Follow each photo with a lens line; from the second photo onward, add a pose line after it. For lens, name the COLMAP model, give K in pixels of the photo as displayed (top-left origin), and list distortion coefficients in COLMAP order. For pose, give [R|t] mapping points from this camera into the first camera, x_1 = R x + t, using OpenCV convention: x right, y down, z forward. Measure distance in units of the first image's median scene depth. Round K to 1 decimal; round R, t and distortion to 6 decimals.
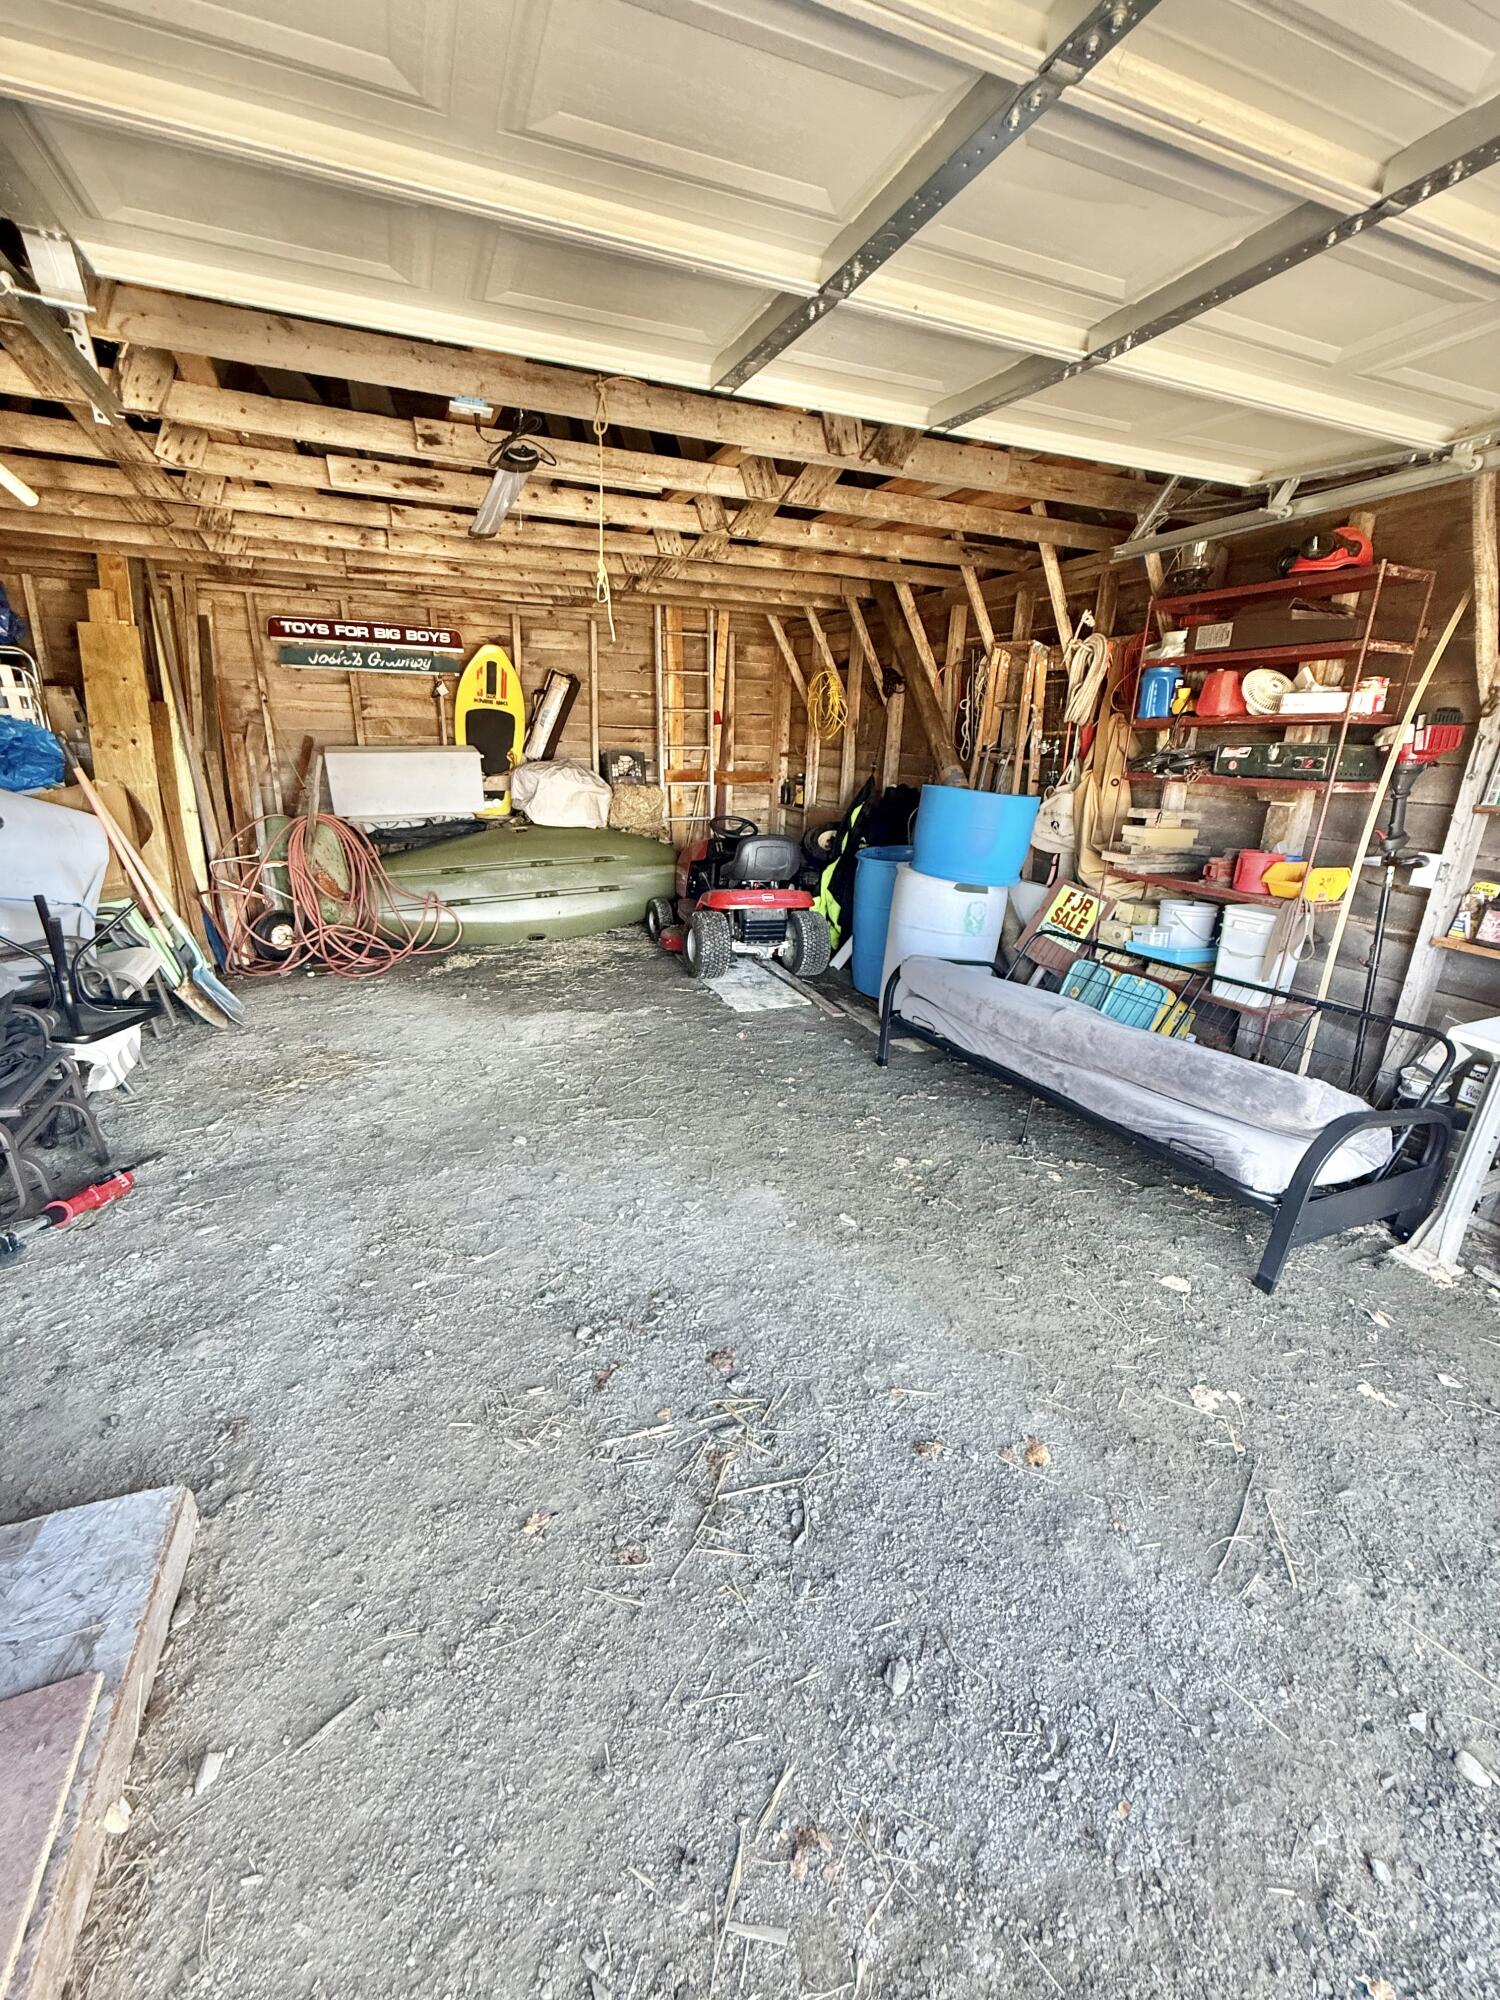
lens RADIAL K [[830.8, 0, 753.7], [0, 830.8, 1002.5], [0, 0, 1]] dist [0.000422, -0.000348]
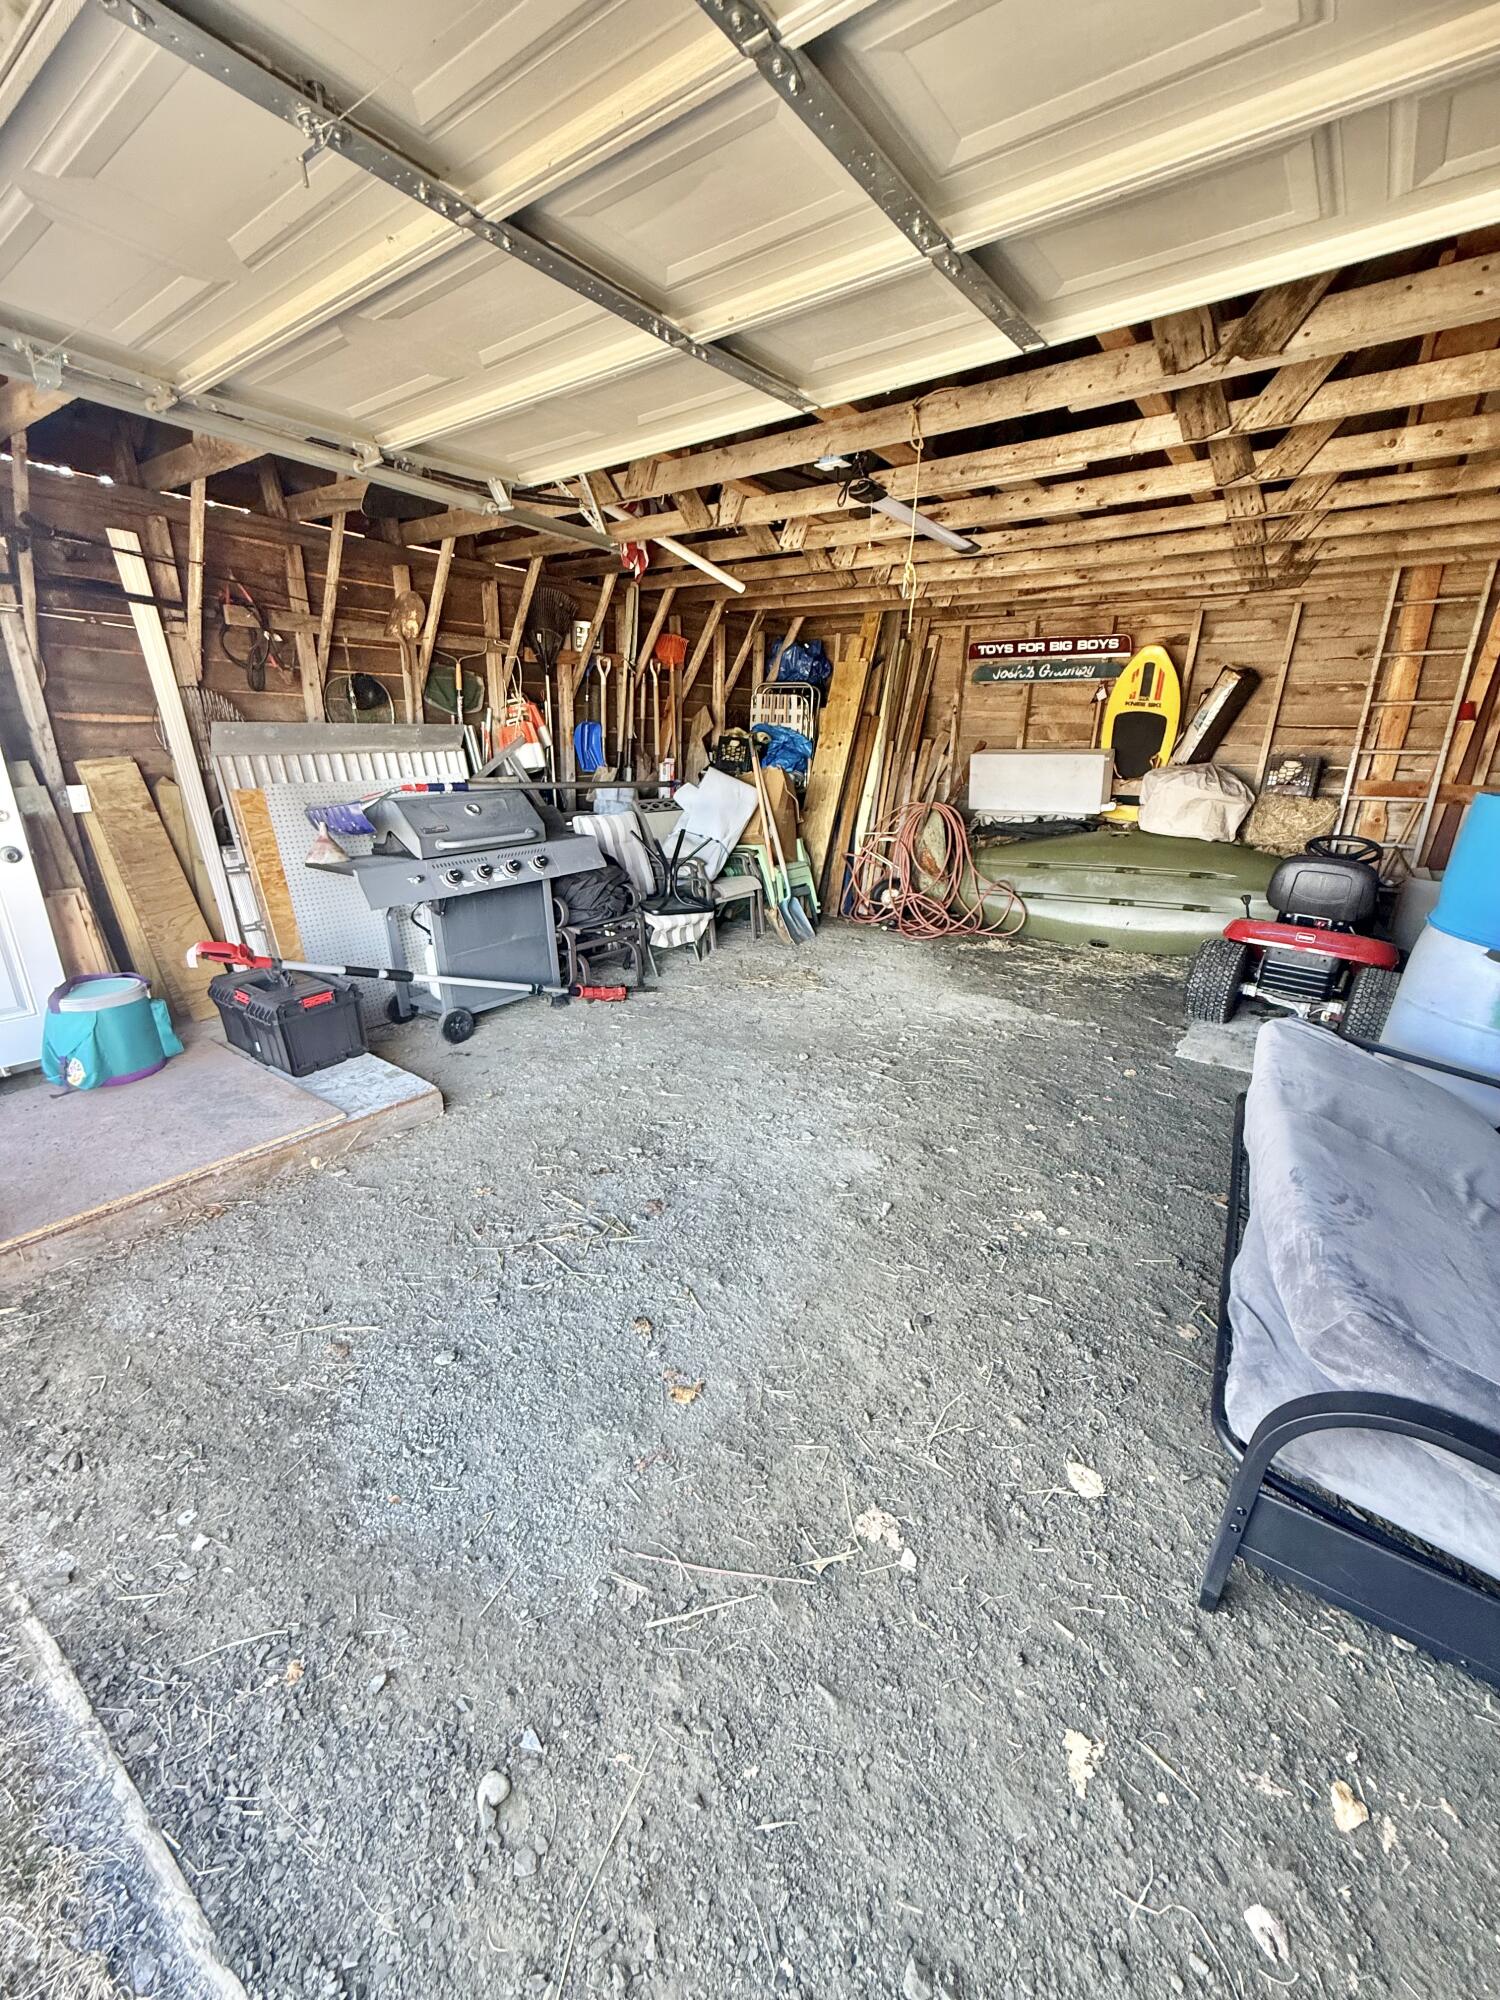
lens RADIAL K [[799.4, 0, 705.8], [0, 799.4, 1001.8], [0, 0, 1]] dist [0.001848, 0.000294]
pose [[0.480811, 0.259343, -0.837593, 0.372560], [-0.271562, 0.952333, 0.138982, -0.021699], [0.833711, 0.160634, 0.528320, 0.148743]]
